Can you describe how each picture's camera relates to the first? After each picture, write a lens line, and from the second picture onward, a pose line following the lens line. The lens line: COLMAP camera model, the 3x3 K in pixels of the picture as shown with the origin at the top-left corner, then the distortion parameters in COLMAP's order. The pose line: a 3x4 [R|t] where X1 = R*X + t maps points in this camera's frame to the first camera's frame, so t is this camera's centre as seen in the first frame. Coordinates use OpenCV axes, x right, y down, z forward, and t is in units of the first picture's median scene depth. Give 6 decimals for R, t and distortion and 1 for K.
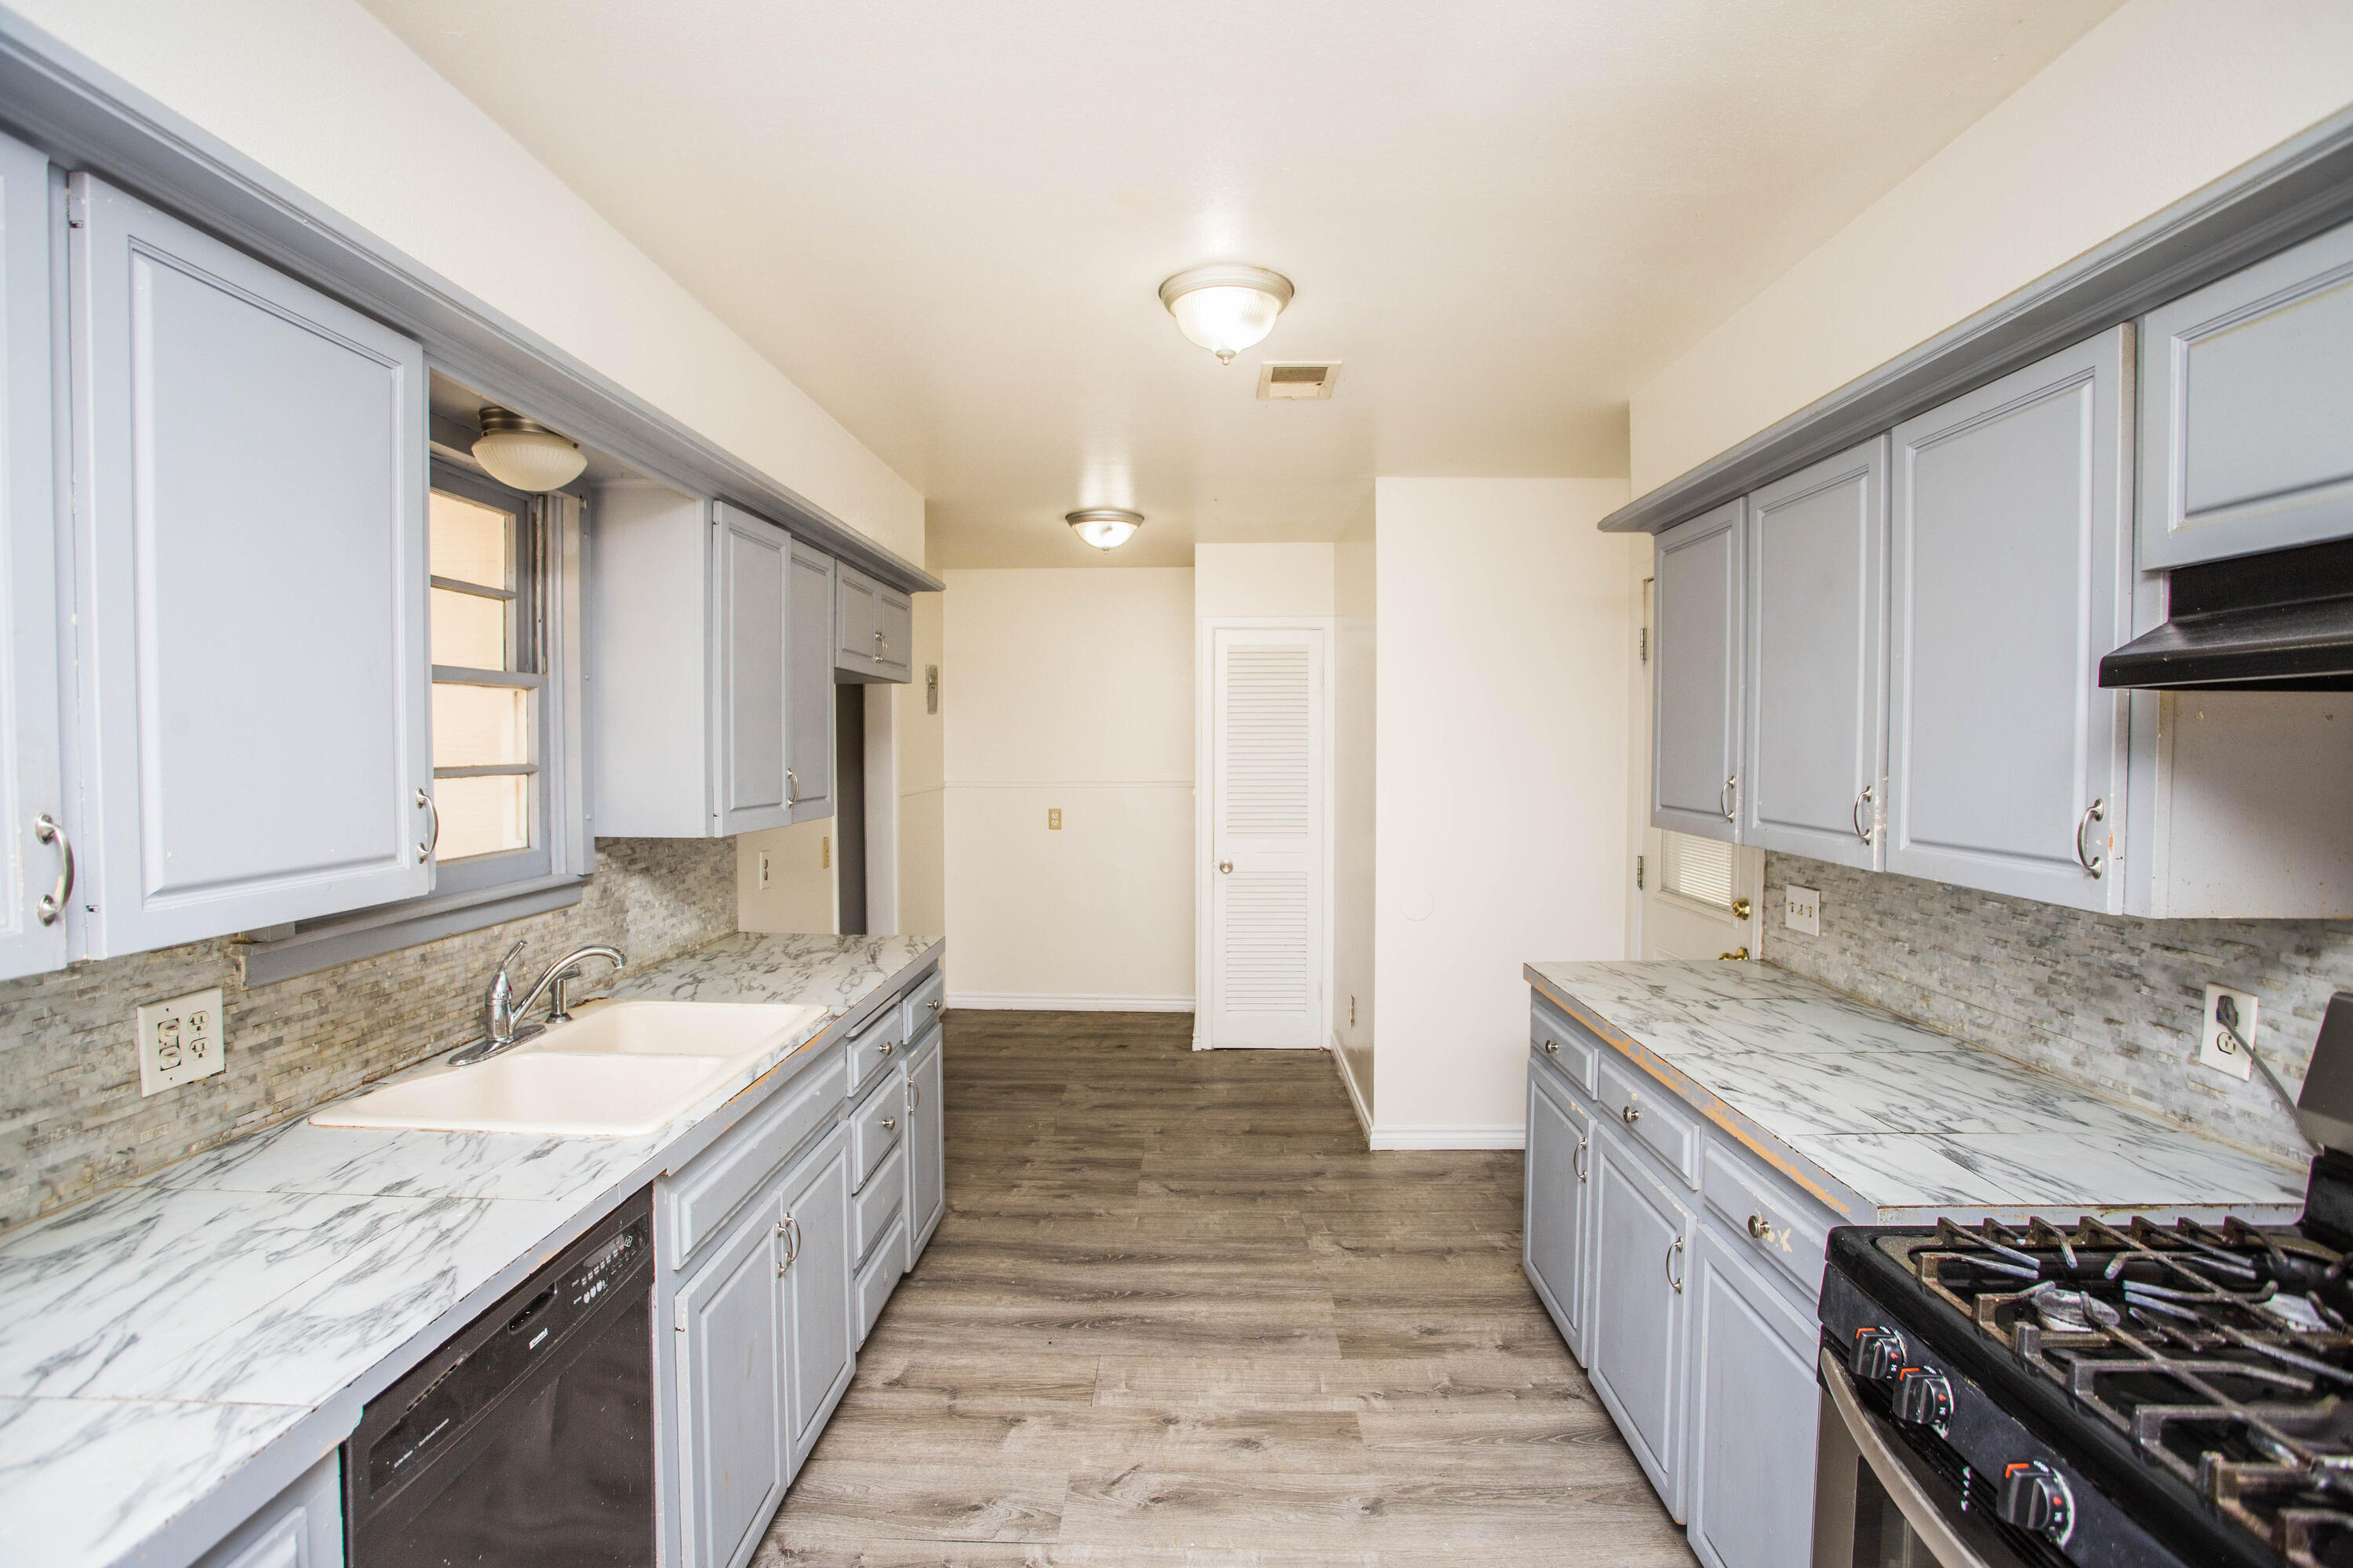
lens RADIAL K [[1143.3, 0, 1161.2], [0, 1143.3, 759.5], [0, 0, 1]] dist [-0.070789, 0.026435]
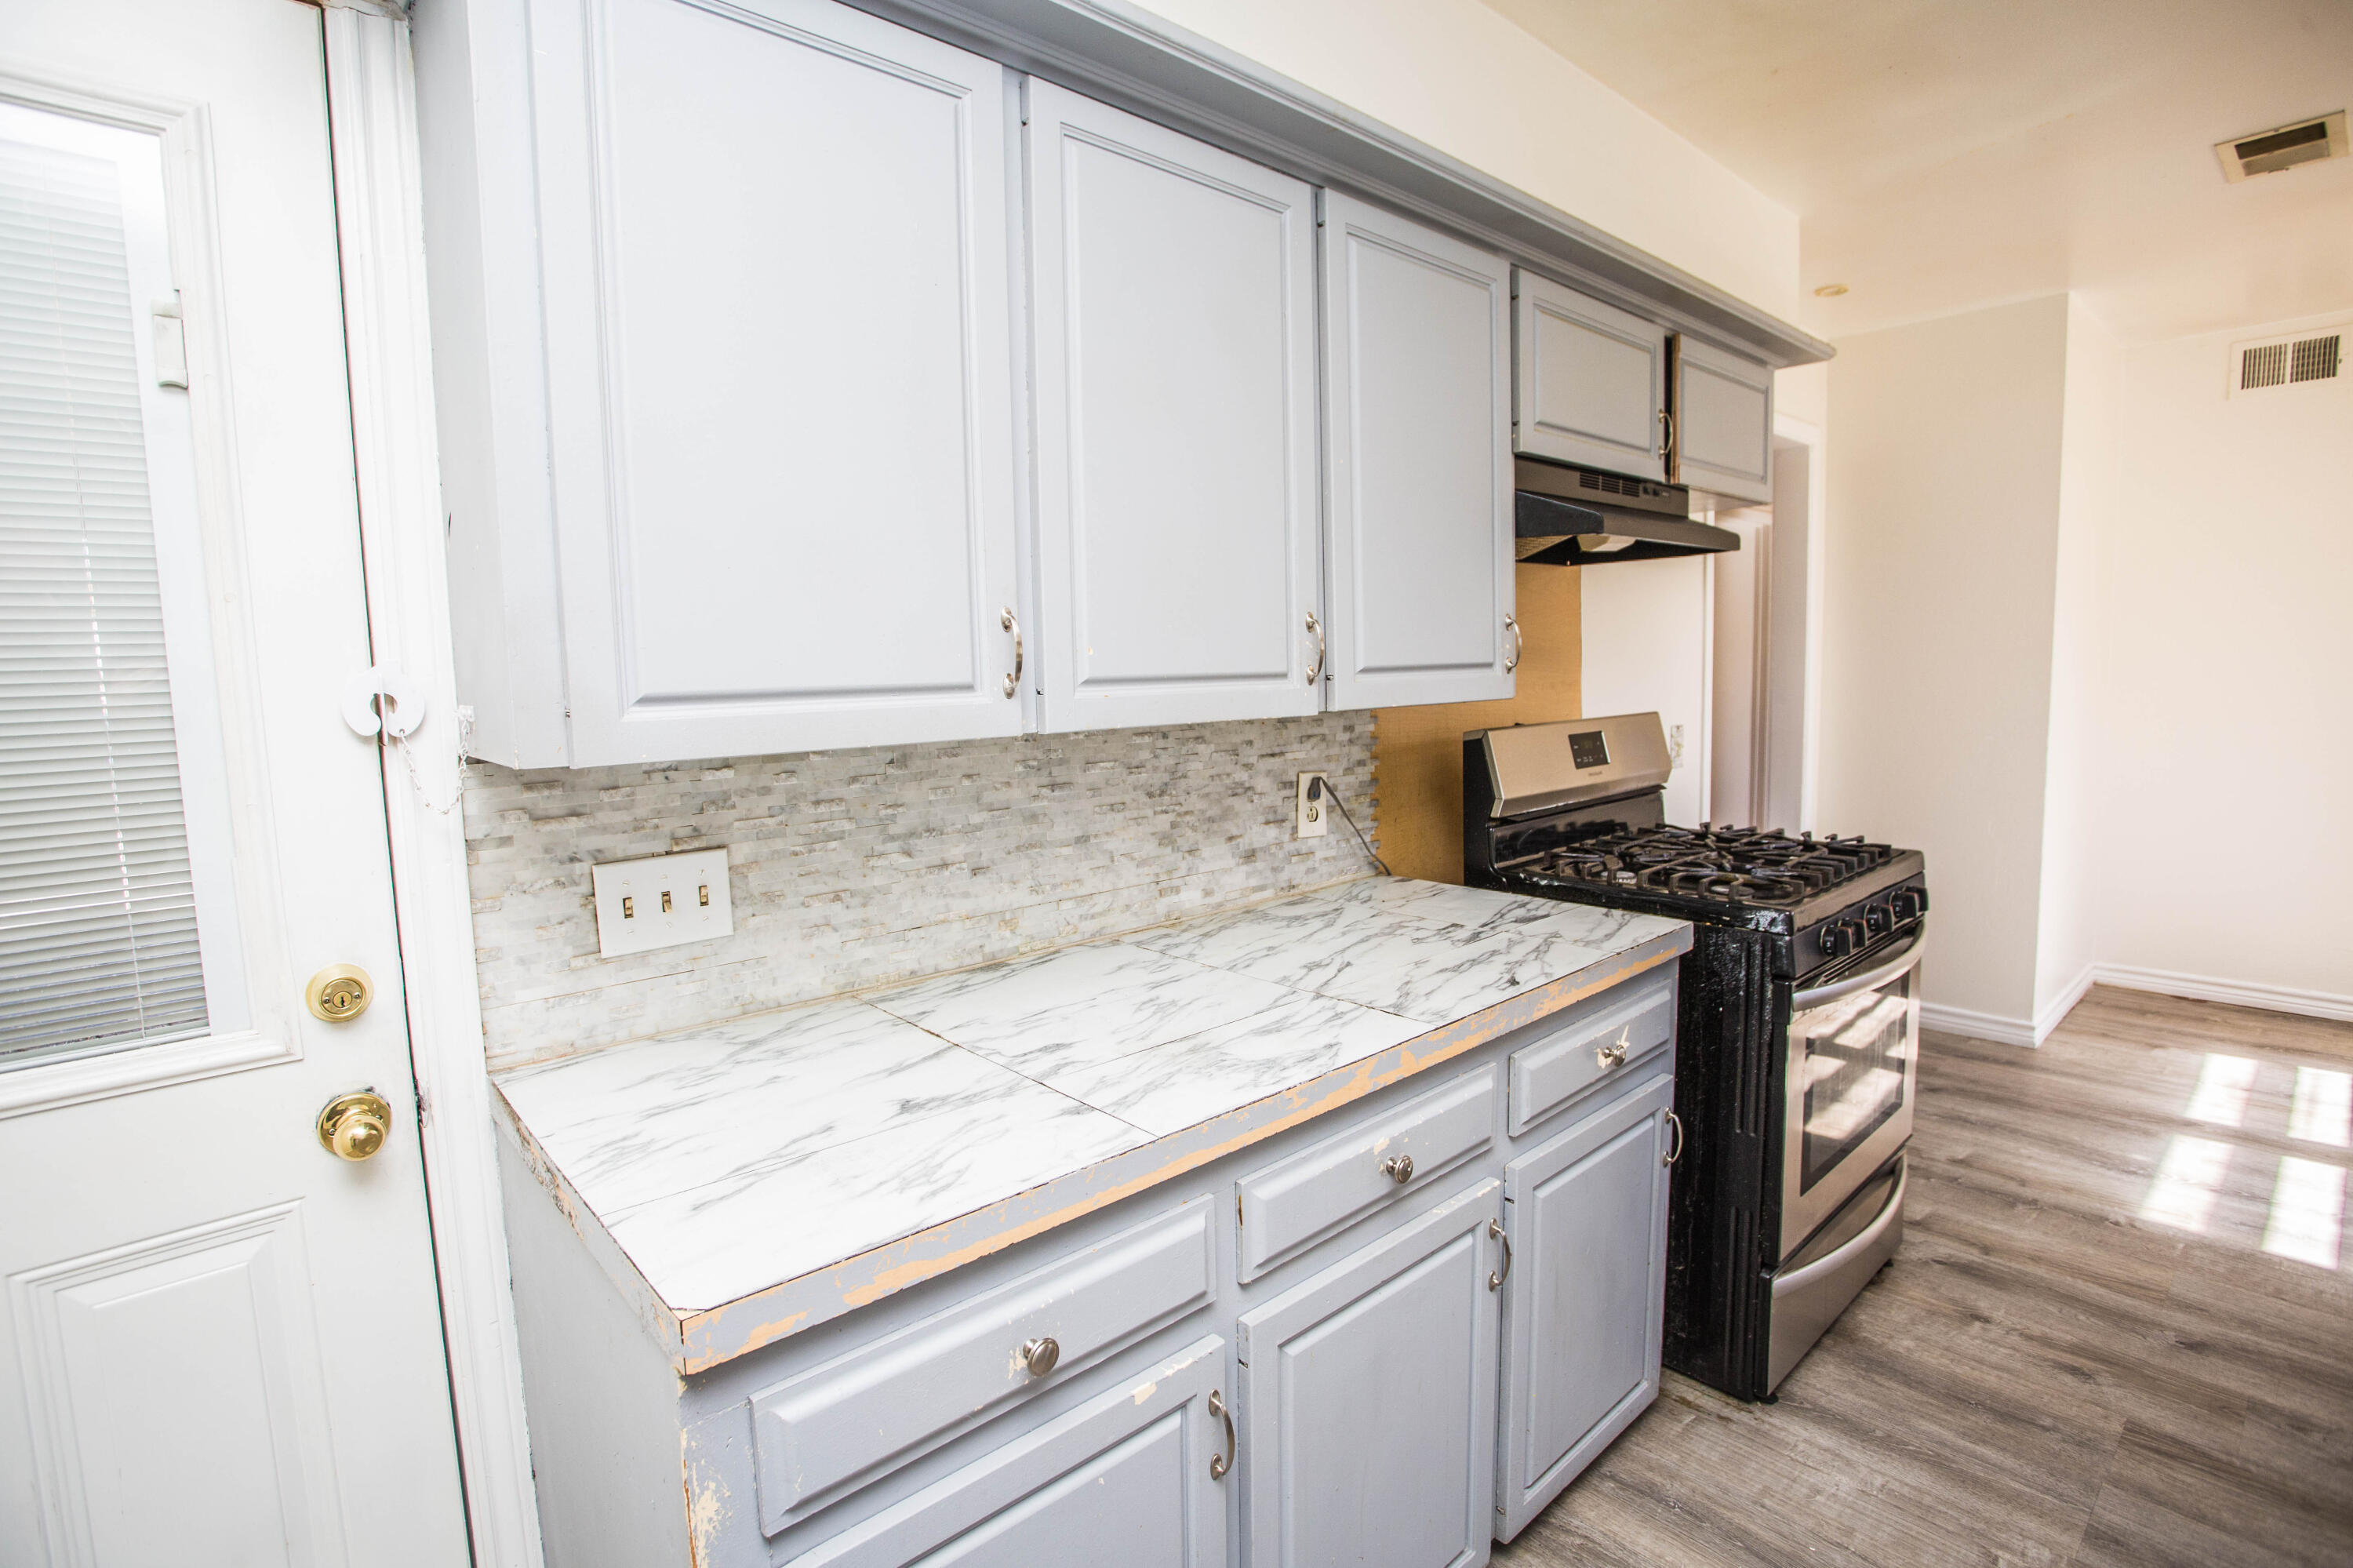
lens RADIAL K [[1143.3, 0, 1160.6], [0, 1143.3, 772.5], [0, 0, 1]] dist [-0.070789, 0.026435]
pose [[-0.687836, -0.056355, 0.723675, 0.110043], [0.036365, 0.993054, 0.111897, 0.048467], [-0.724954, 0.103284, -0.681009, 1.927252]]
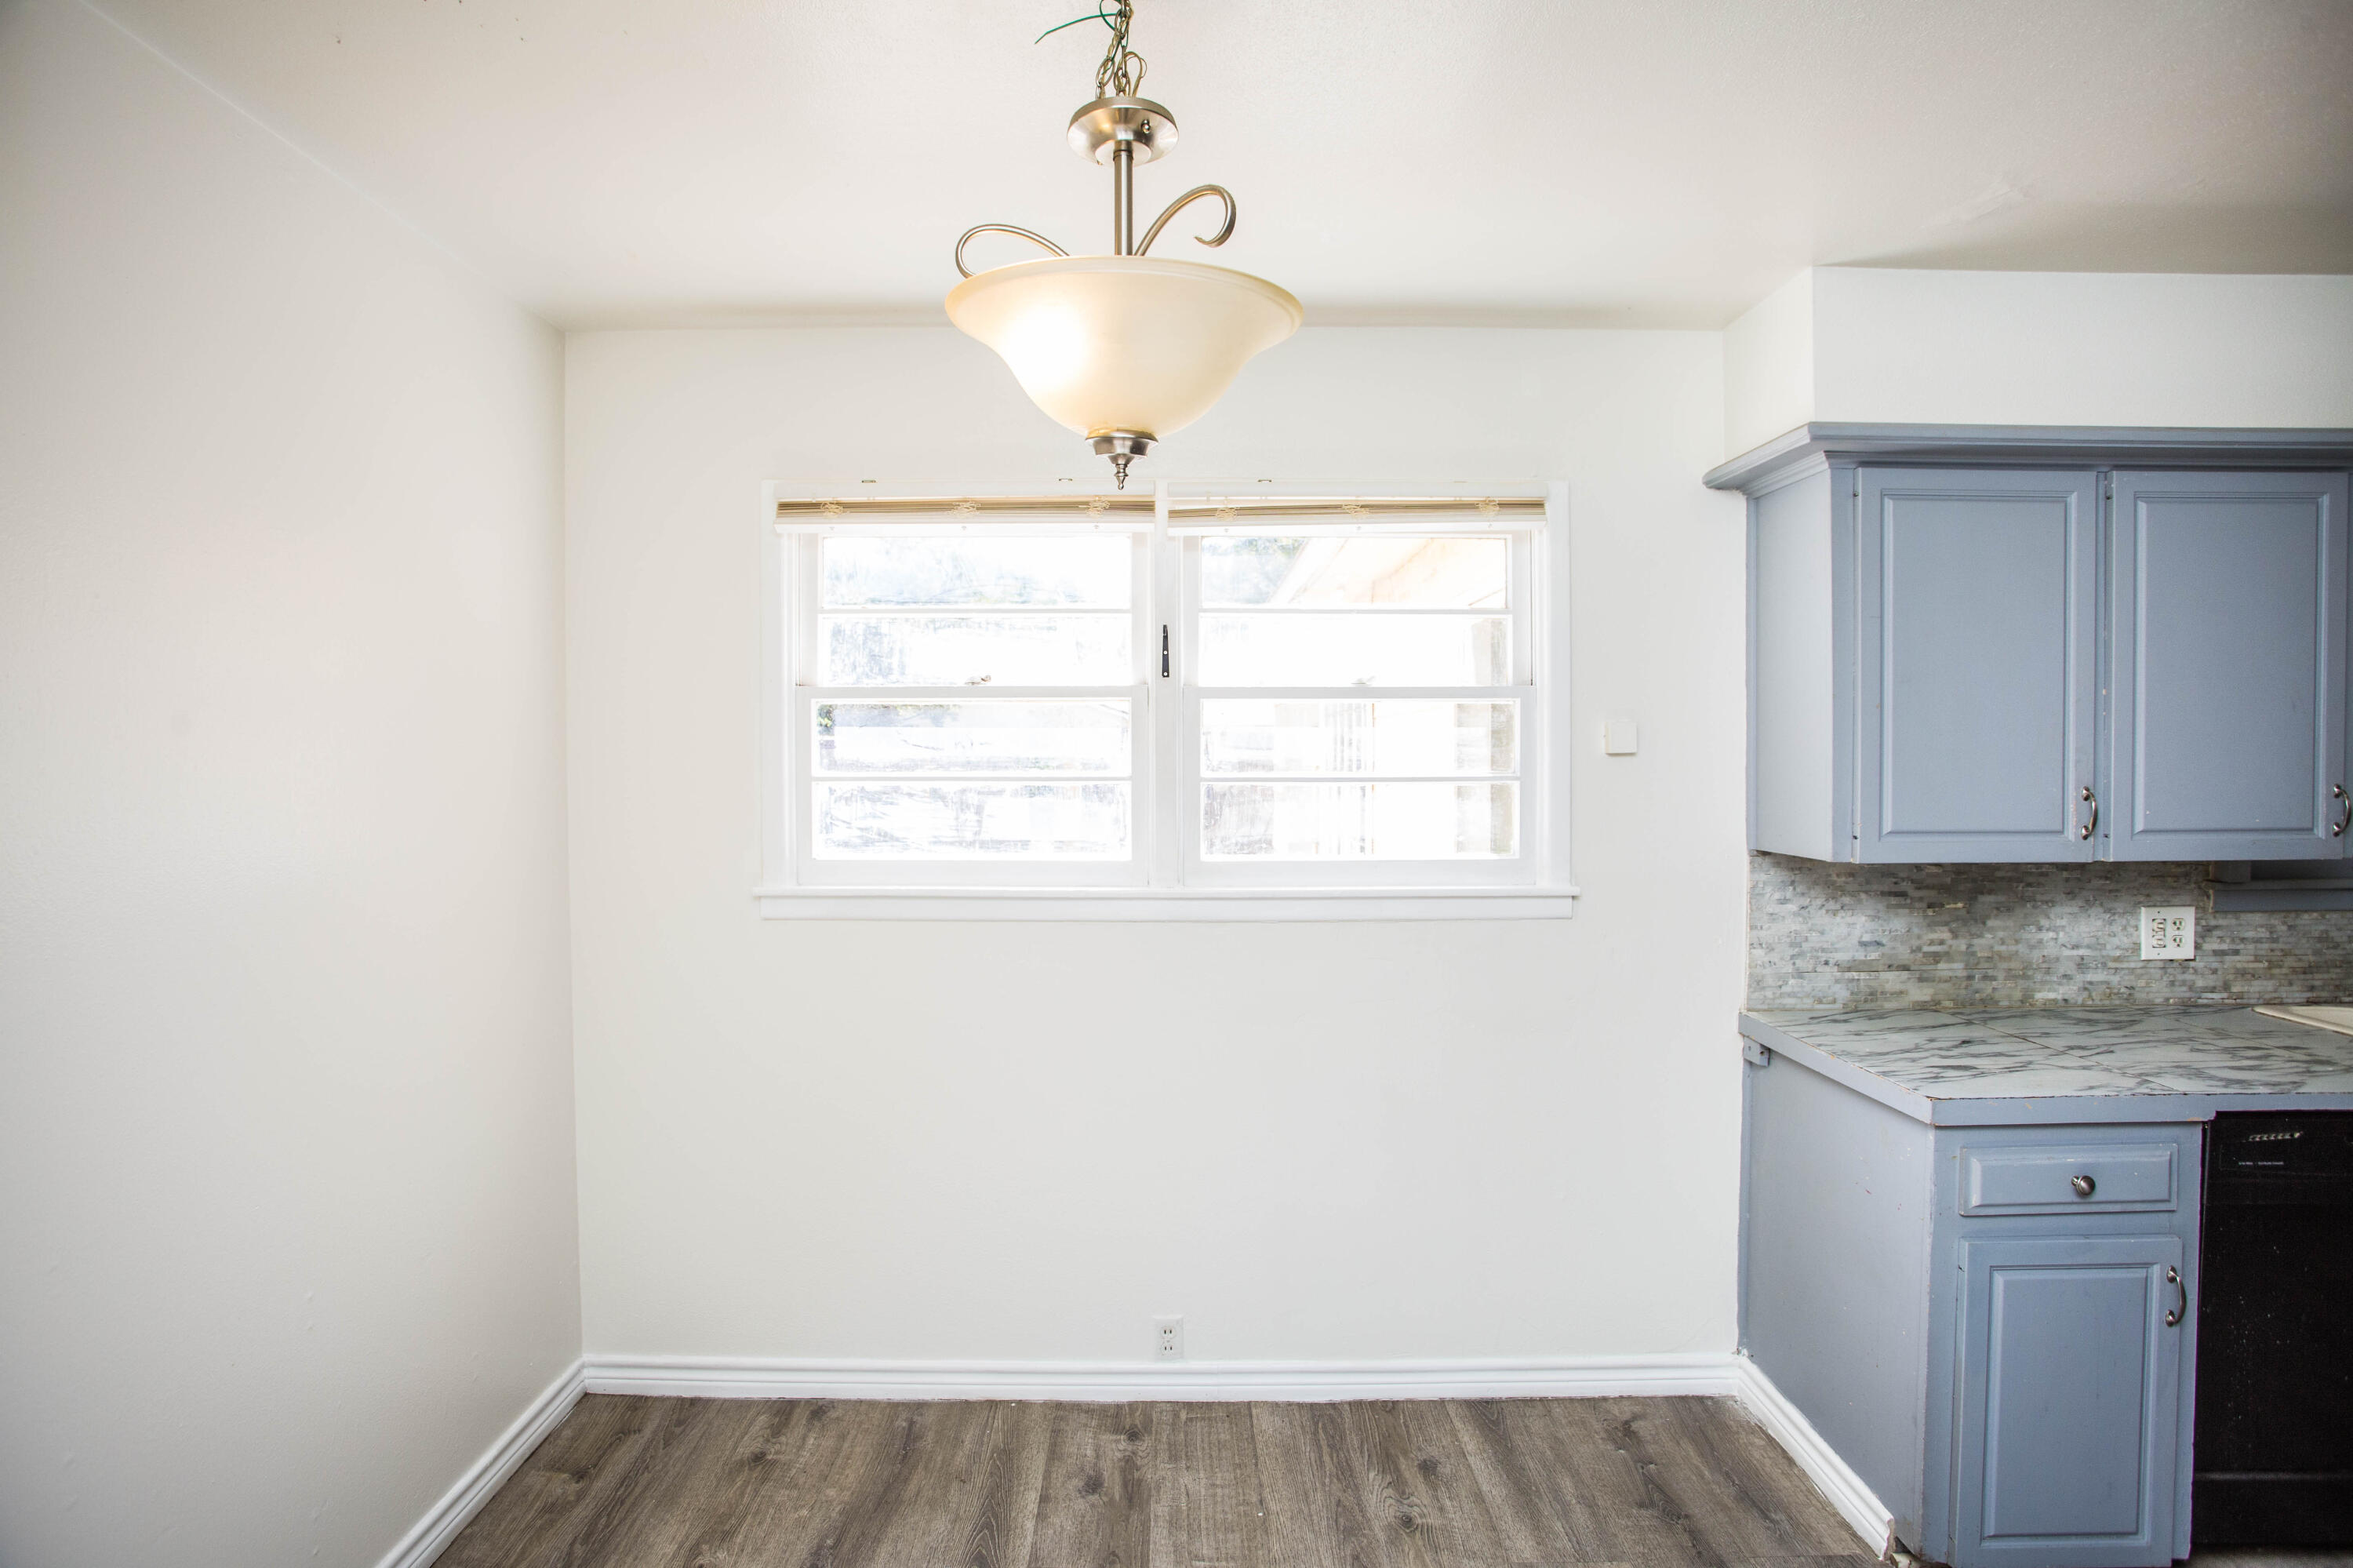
lens RADIAL K [[1143.3, 0, 1162.3], [0, 1143.3, 794.2], [0, 0, 1]] dist [-0.070789, 0.026435]
pose [[0.032893, 0.034957, -0.998847, 0.627826], [-0.014501, 0.999300, 0.034496, 0.010341], [0.999354, 0.013350, 0.033377, -0.513219]]
